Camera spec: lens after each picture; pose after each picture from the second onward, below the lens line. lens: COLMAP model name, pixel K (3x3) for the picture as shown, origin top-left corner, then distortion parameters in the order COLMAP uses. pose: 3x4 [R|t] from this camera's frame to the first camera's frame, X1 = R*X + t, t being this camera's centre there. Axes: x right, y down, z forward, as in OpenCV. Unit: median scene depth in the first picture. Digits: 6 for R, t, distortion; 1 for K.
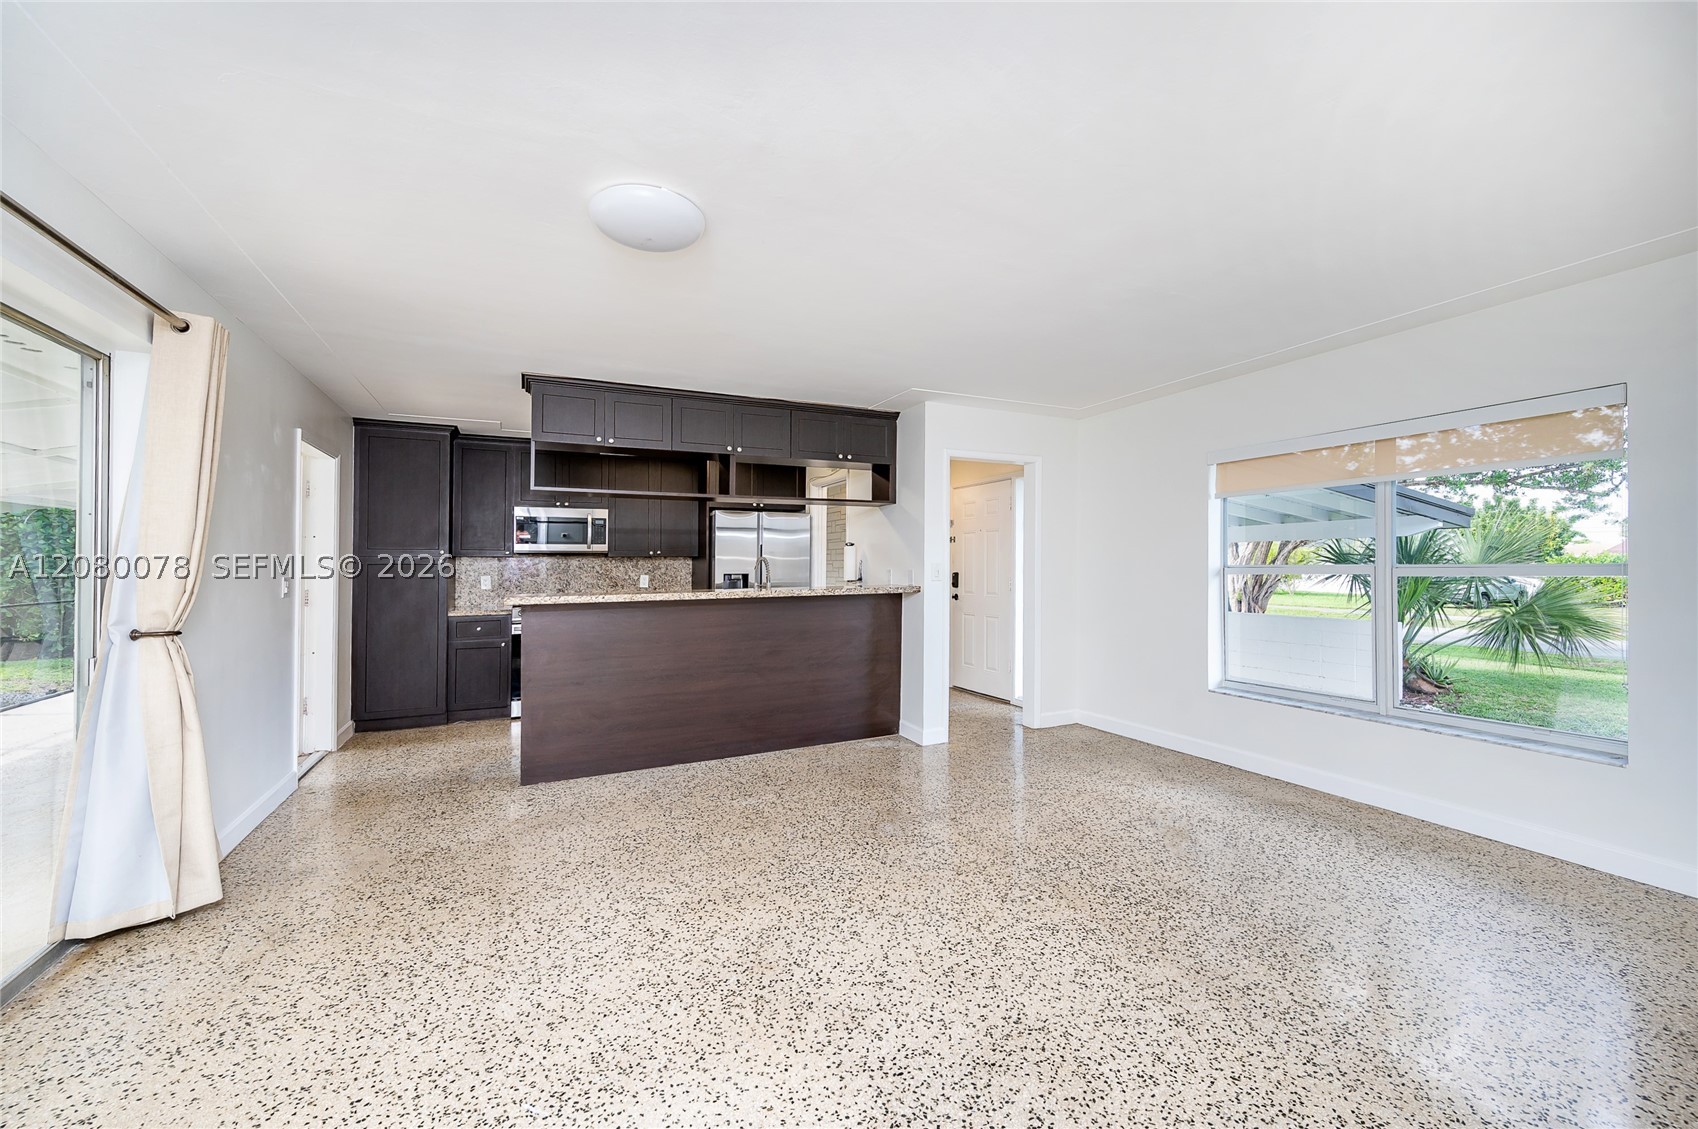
lens RADIAL K [[651.0, 0, 808.7], [0, 651.0, 559.6], [0, 0, 1]] dist [0.001198, -0.000216]
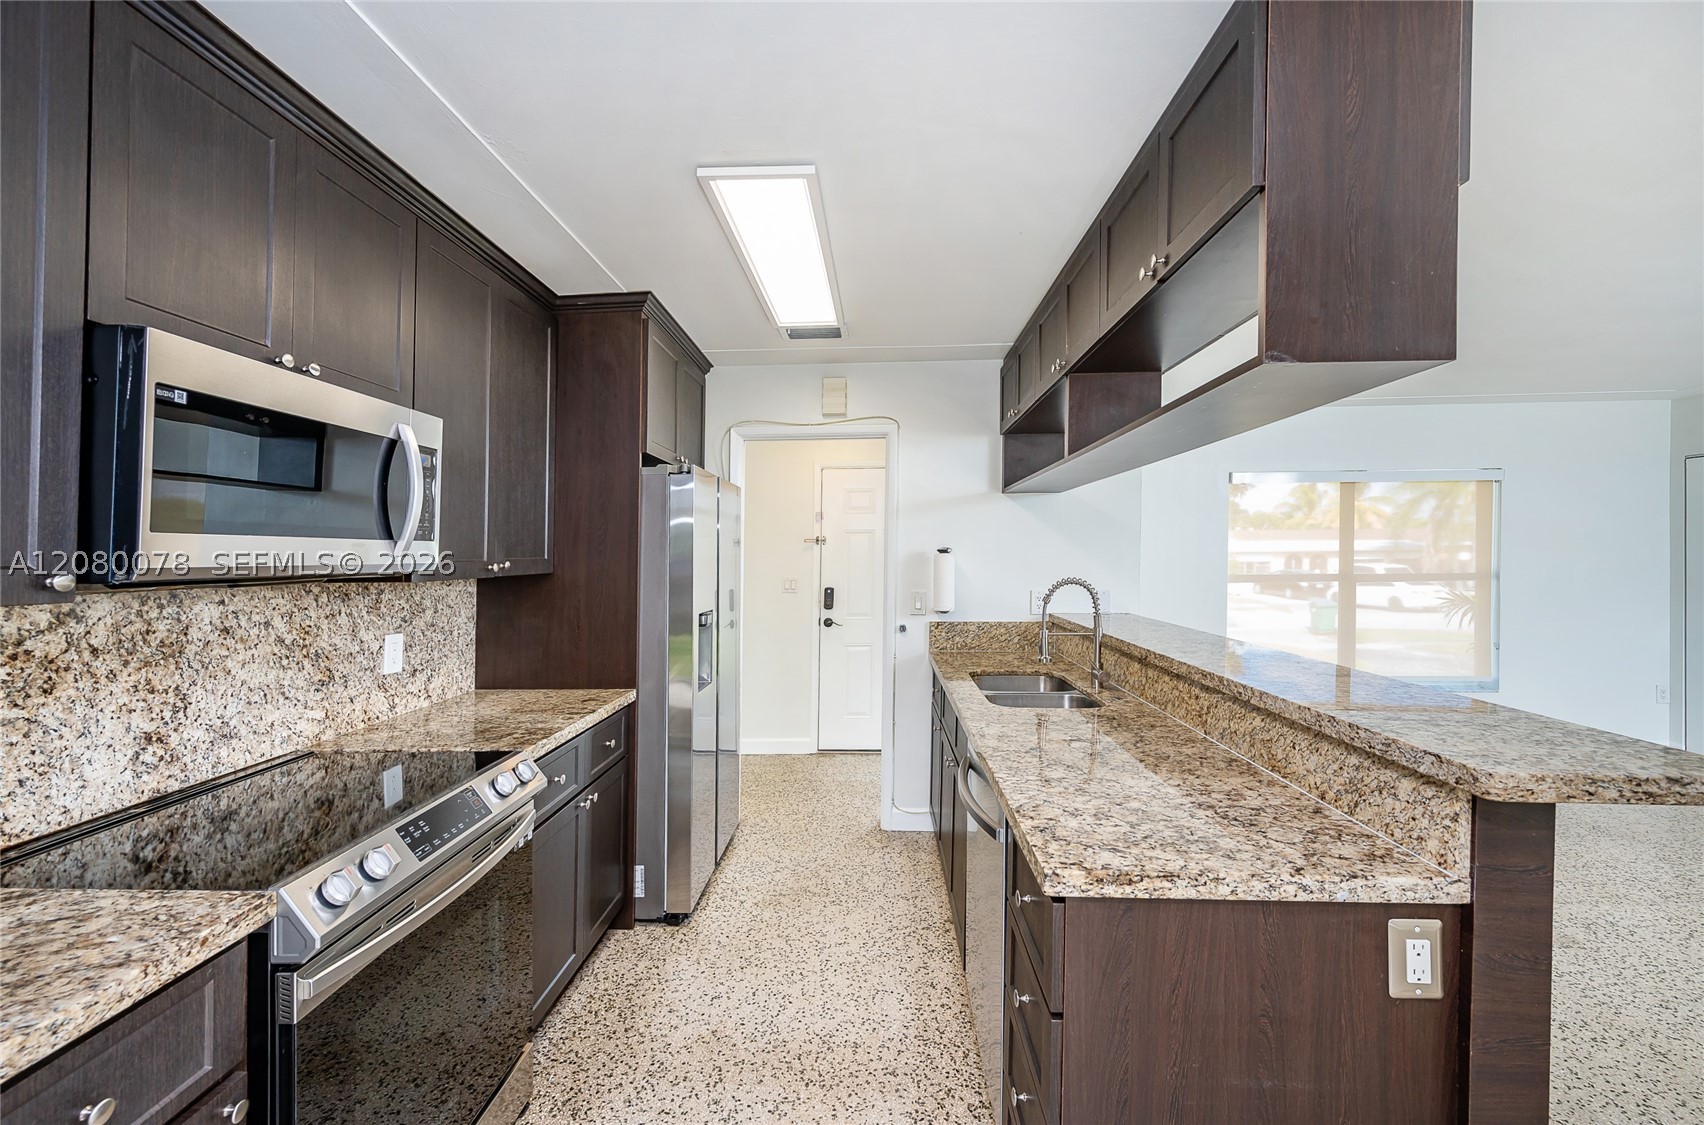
lens RADIAL K [[738.1, 0, 802.5], [0, 738.1, 555.2], [0, 0, 1]] dist [0.000789, 0.000135]
pose [[0.437143, -0.000786, 0.899392, -1.451518], [-0.004815, 0.999983, 0.003214, -0.051561], [-0.899379, -0.005735, 0.437132, 1.942550]]
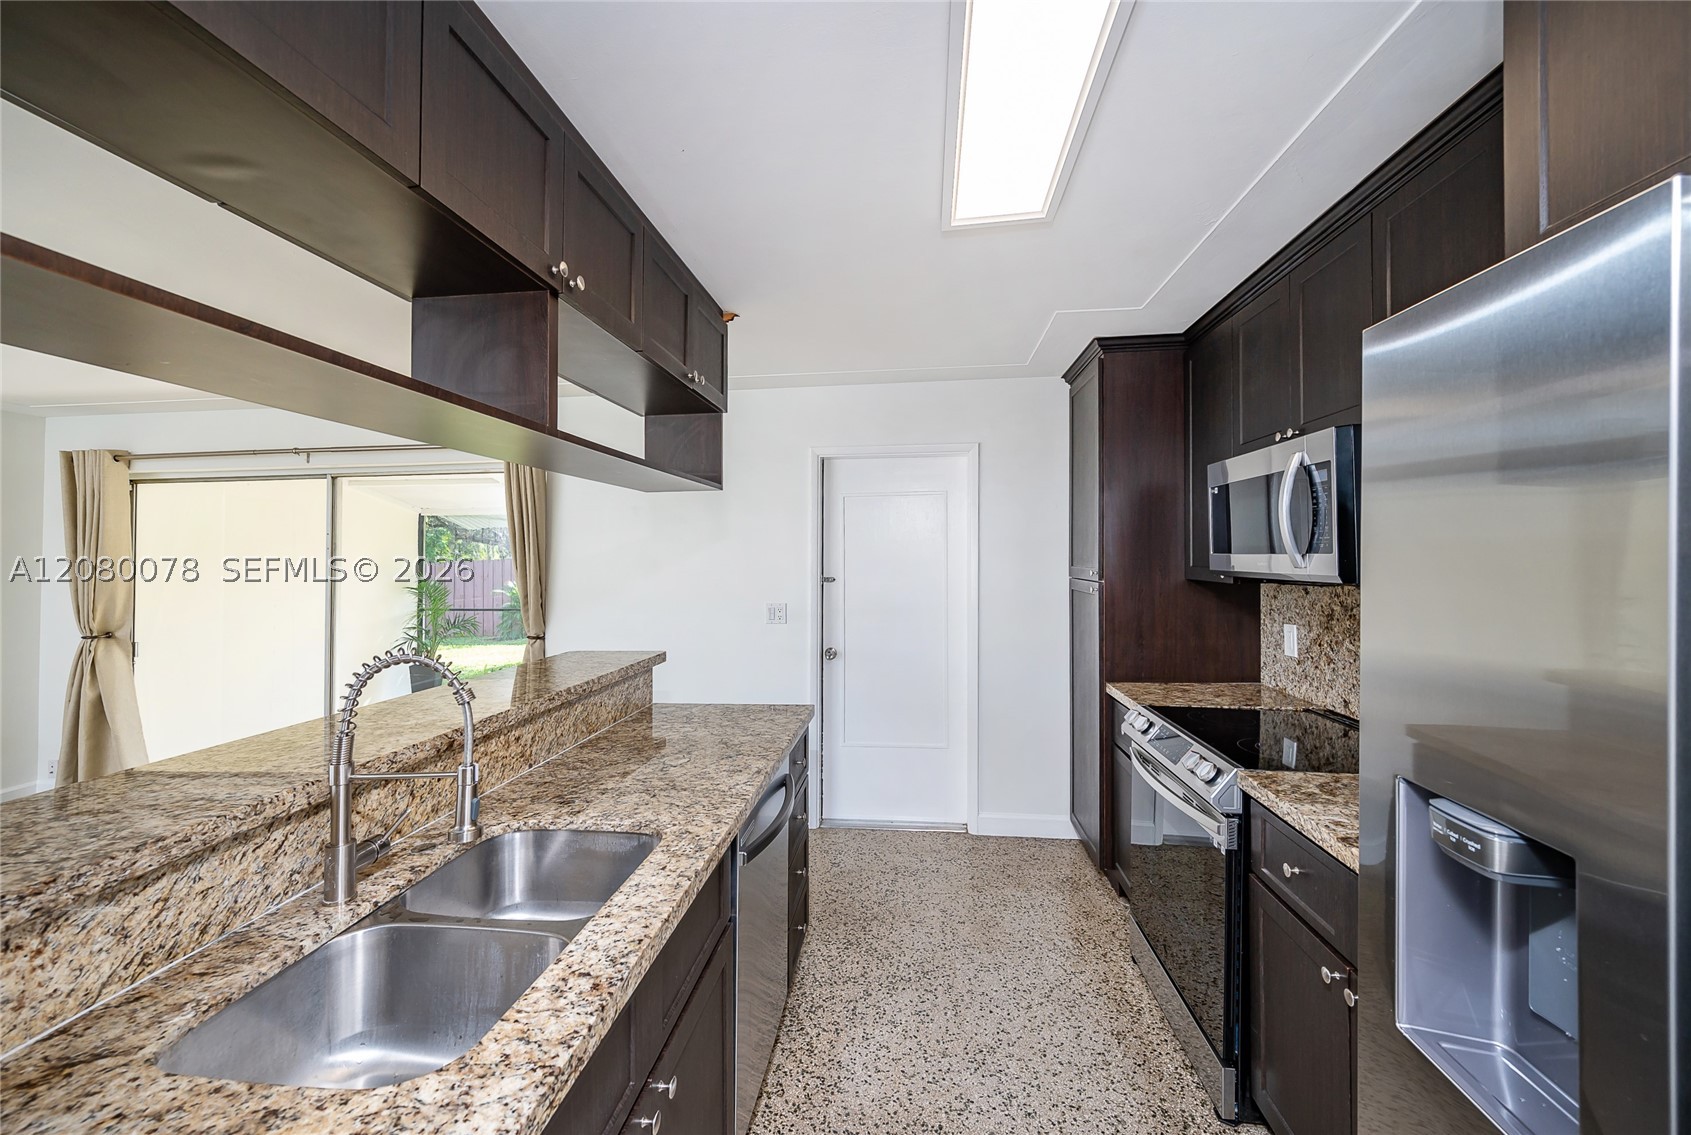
lens RADIAL K [[676.3, 0, 834.1], [0, 676.3, 540.7], [0, 0, 1]] dist [-0.000439, -0.000102]
pose [[-0.480443, -0.012087, -0.876942, 0.100230], [0.020935, 0.999462, -0.025245, -0.067757], [0.876776, -0.030487, -0.479932, 2.610432]]
